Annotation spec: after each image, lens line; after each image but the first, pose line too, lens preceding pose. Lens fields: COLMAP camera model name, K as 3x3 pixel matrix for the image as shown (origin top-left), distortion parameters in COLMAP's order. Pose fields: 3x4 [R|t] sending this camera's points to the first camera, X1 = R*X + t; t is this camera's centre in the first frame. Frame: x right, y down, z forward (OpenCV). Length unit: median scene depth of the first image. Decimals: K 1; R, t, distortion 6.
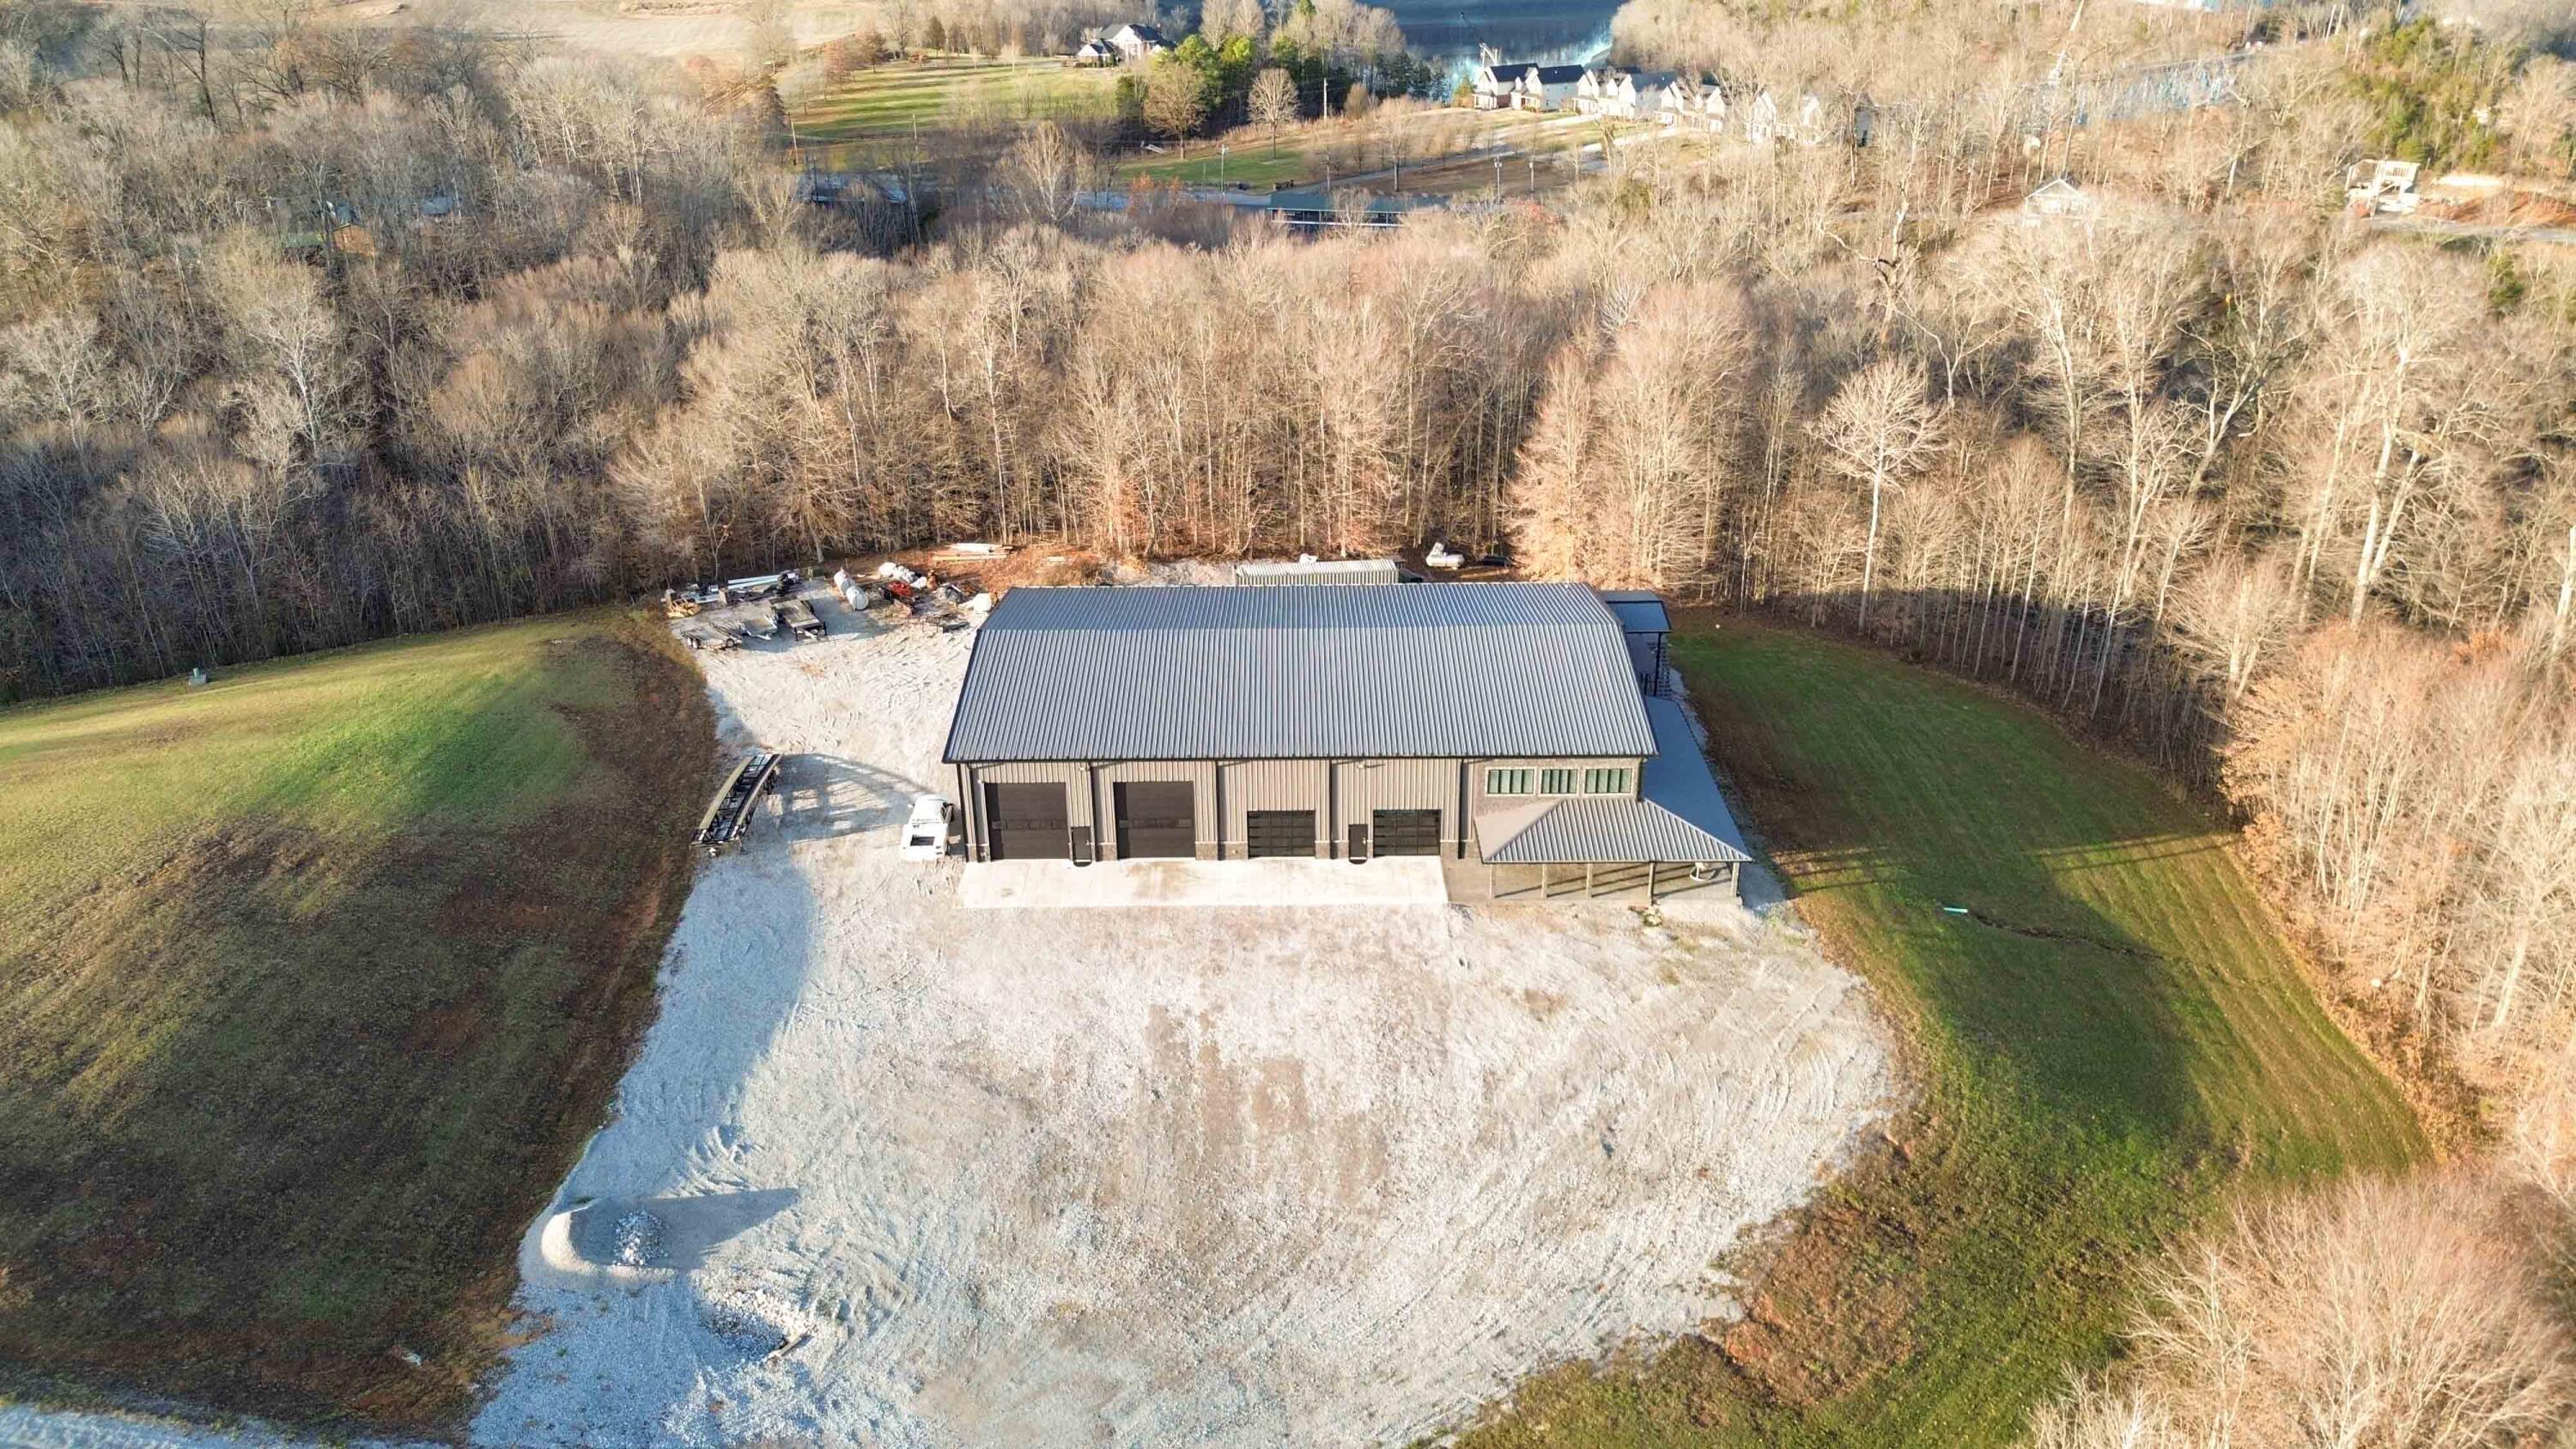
lens RADIAL K [[1859.4, 0, 1282.3], [0, 1859.4, 733.7], [0, 0, 1]] dist [0.066586, -0.091170]
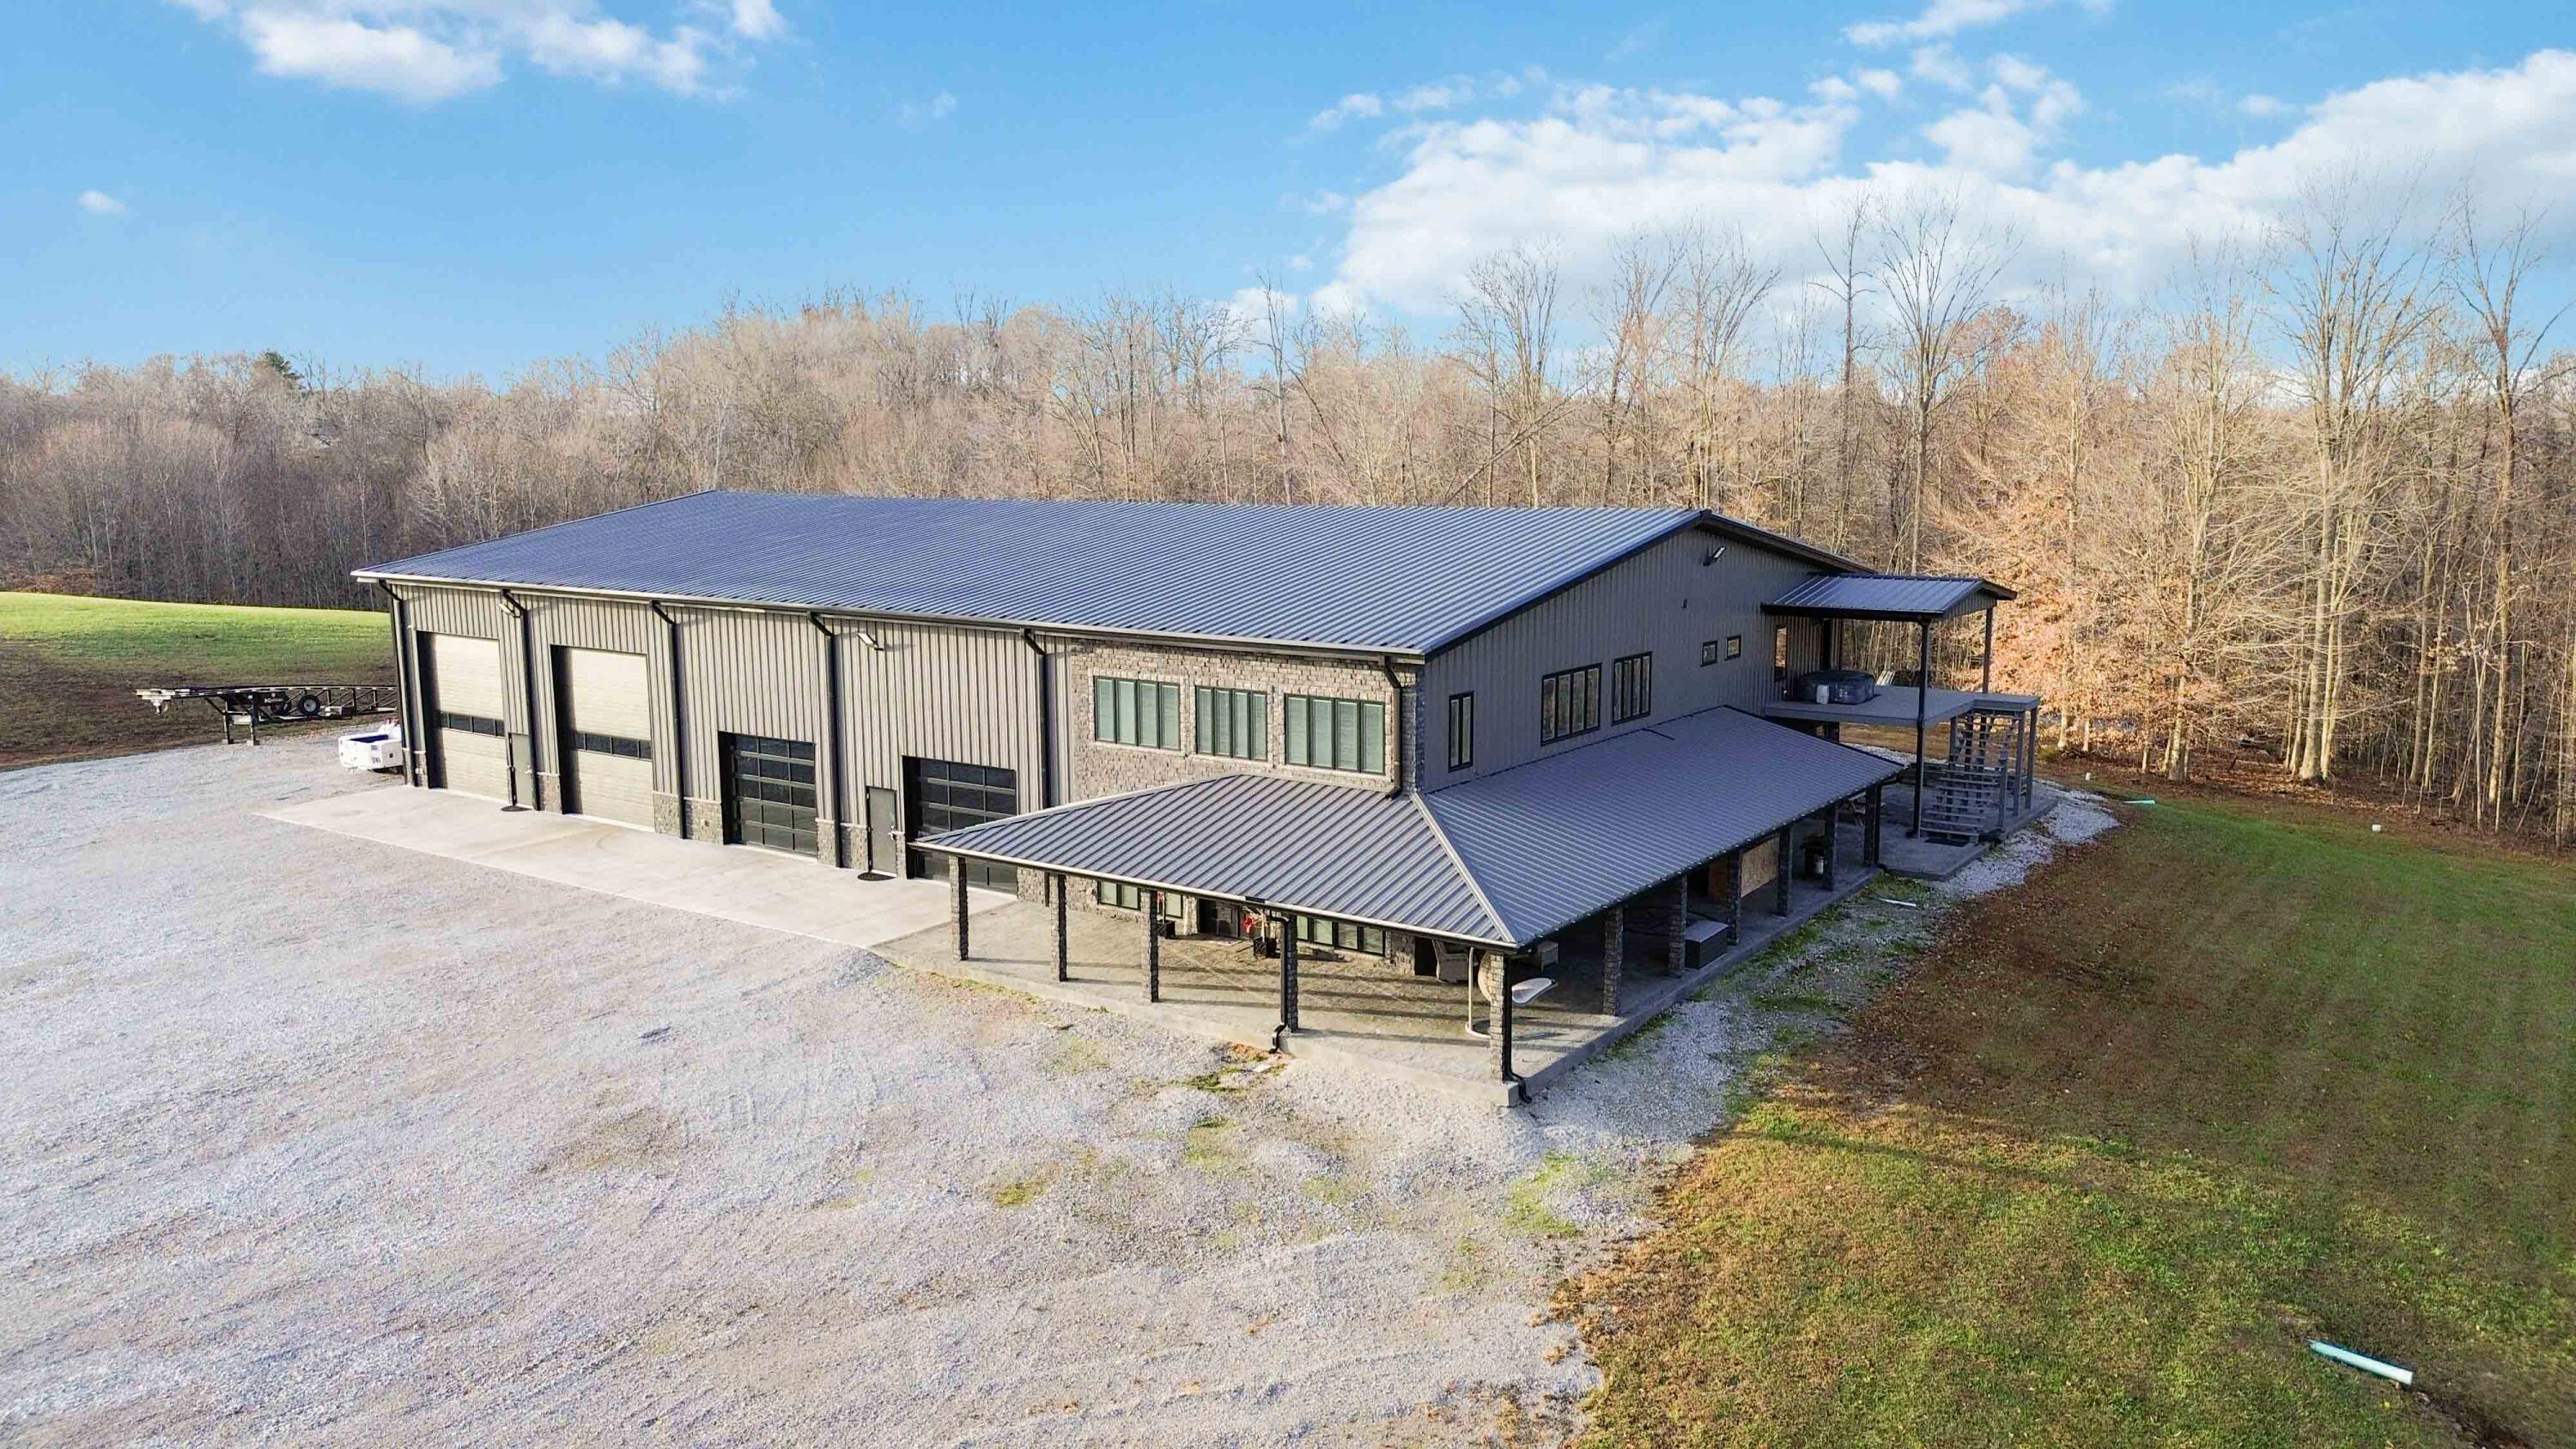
lens RADIAL K [[1859.4, 0, 1282.3], [0, 1859.4, 733.7], [0, 0, 1]] dist [0.066586, -0.091170]
pose [[0.810493, 0.095385, -0.577929, 0.383756], [-0.248050, 0.949707, -0.191123, 0.099884], [0.530633, 0.298259, 0.793391, 0.704598]]
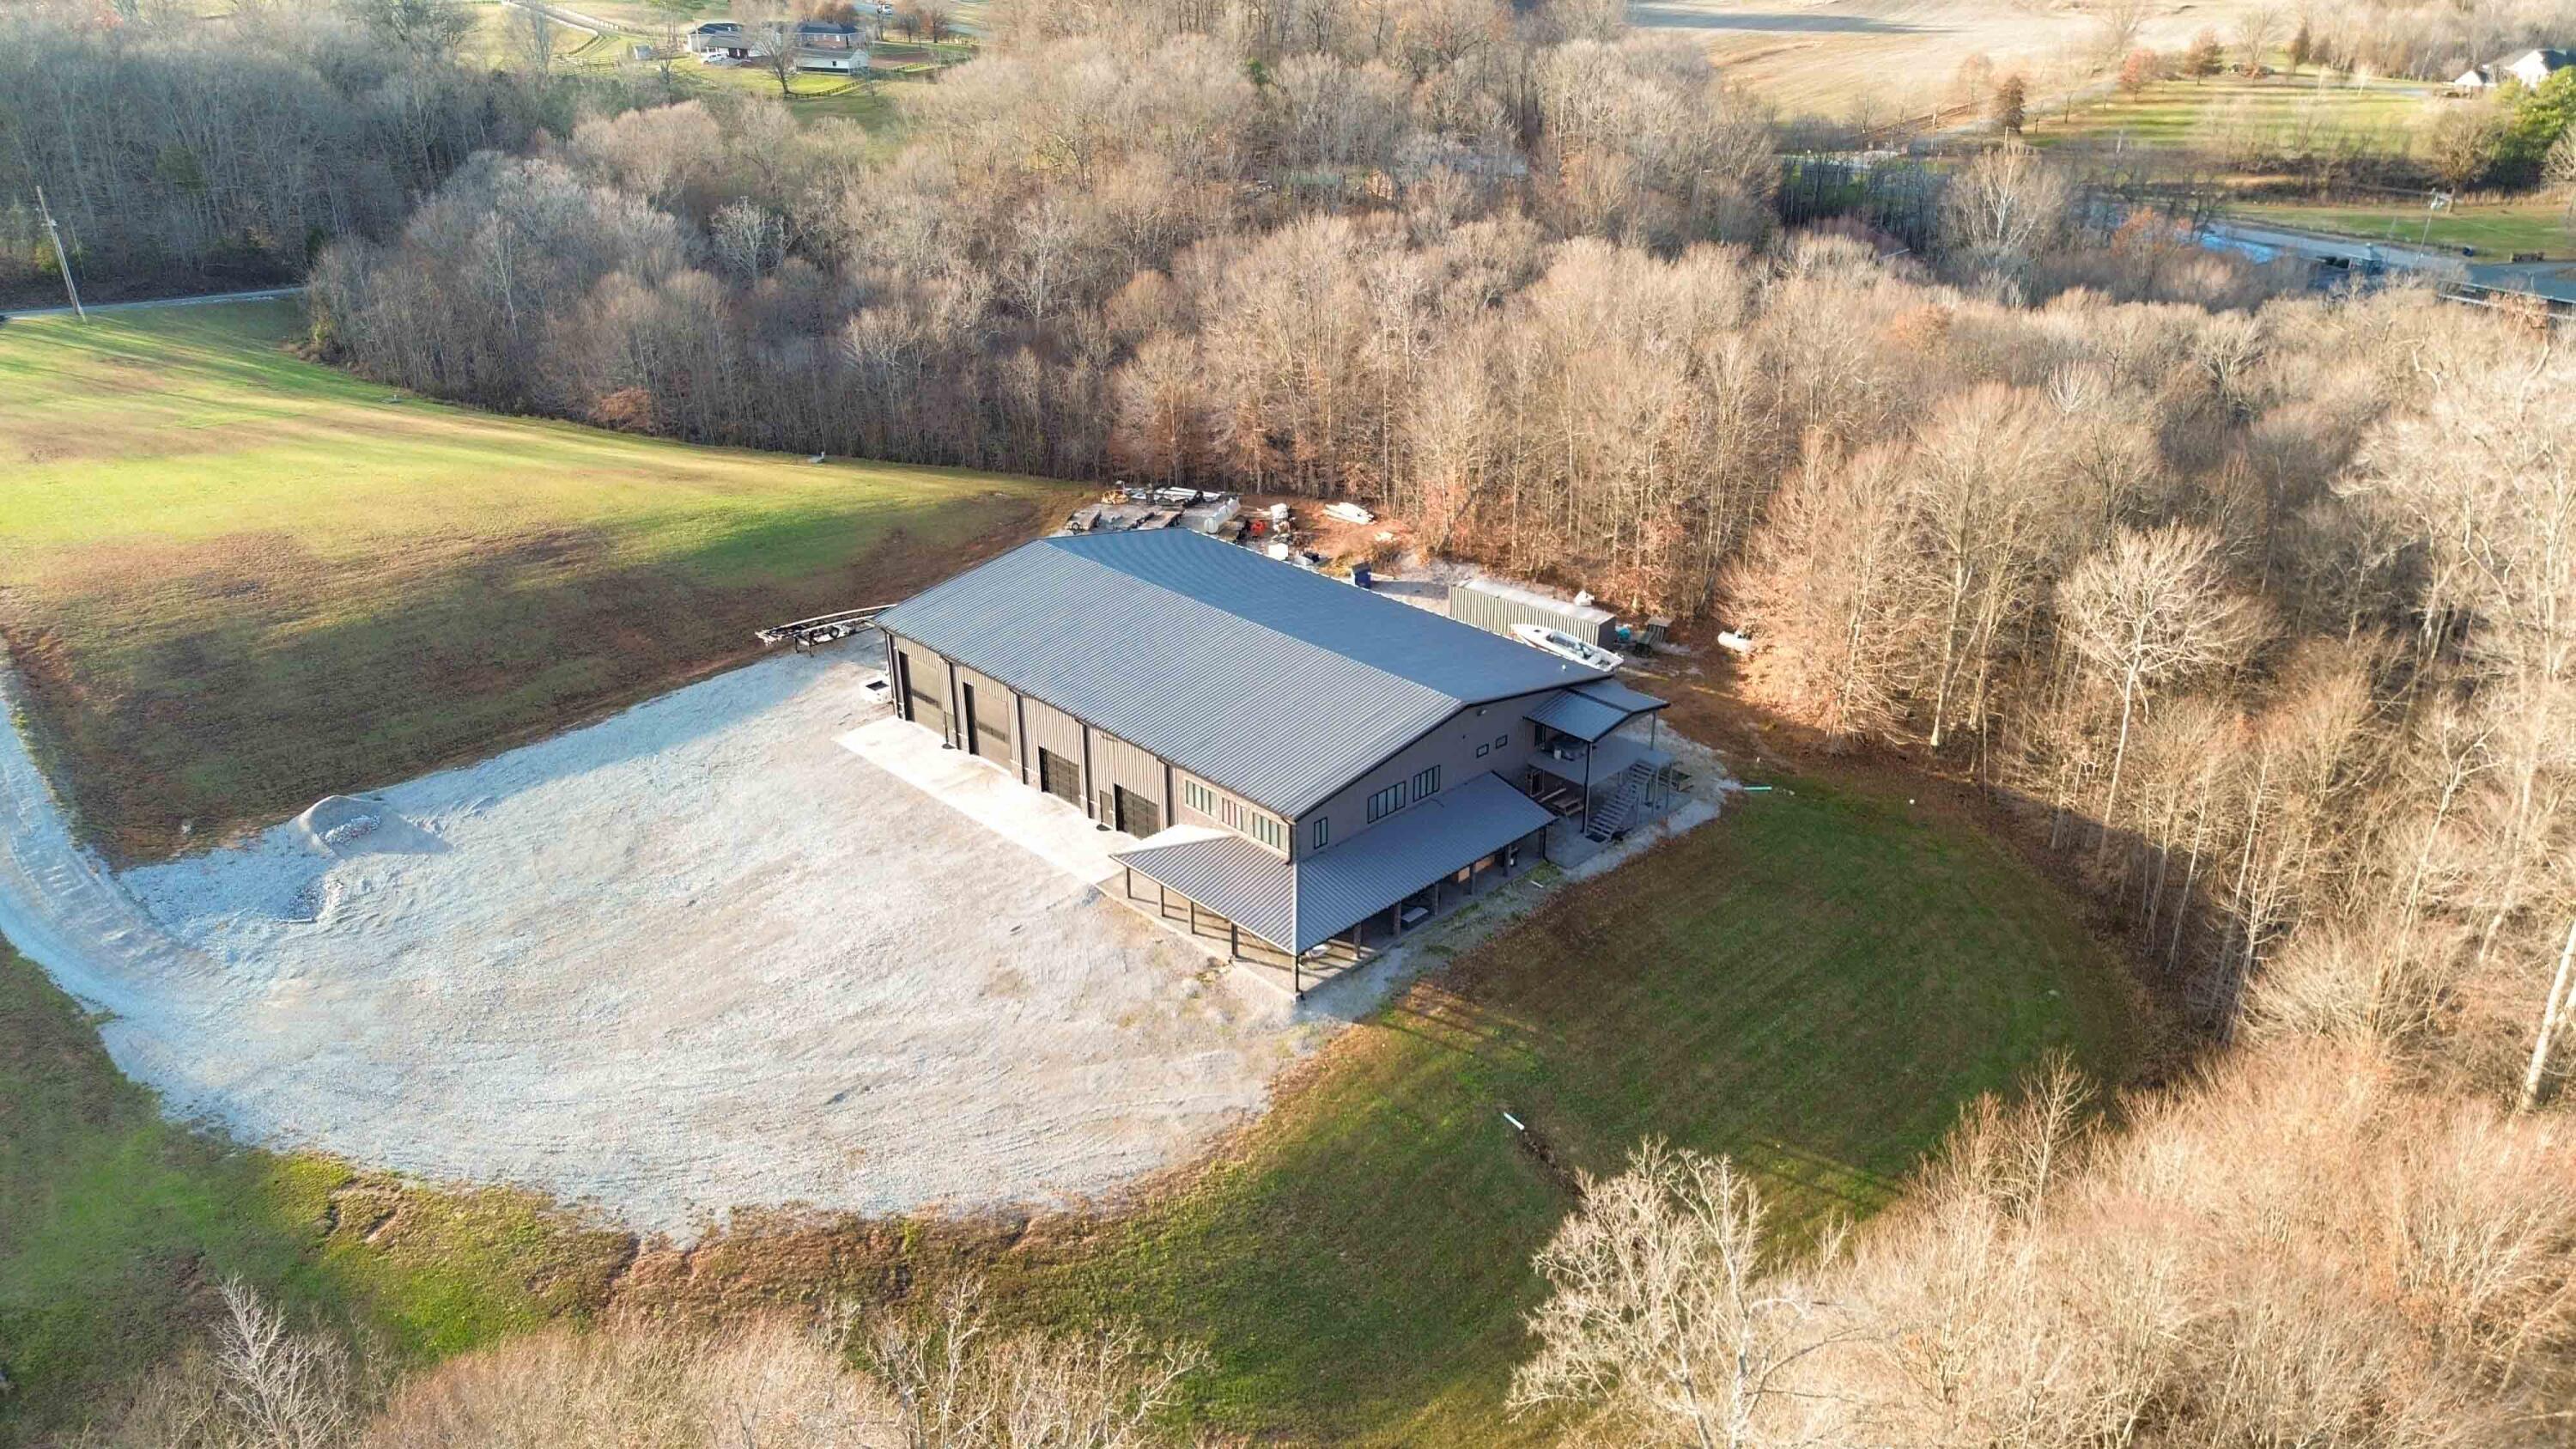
lens RADIAL K [[1859.4, 0, 1282.3], [0, 1859.4, 733.7], [0, 0, 1]] dist [0.066586, -0.091170]
pose [[0.694698, 0.309373, -0.649371, 0.784982], [-0.307016, 0.943946, 0.121269, -0.140640], [0.650489, 0.115122, 0.750741, 0.288835]]
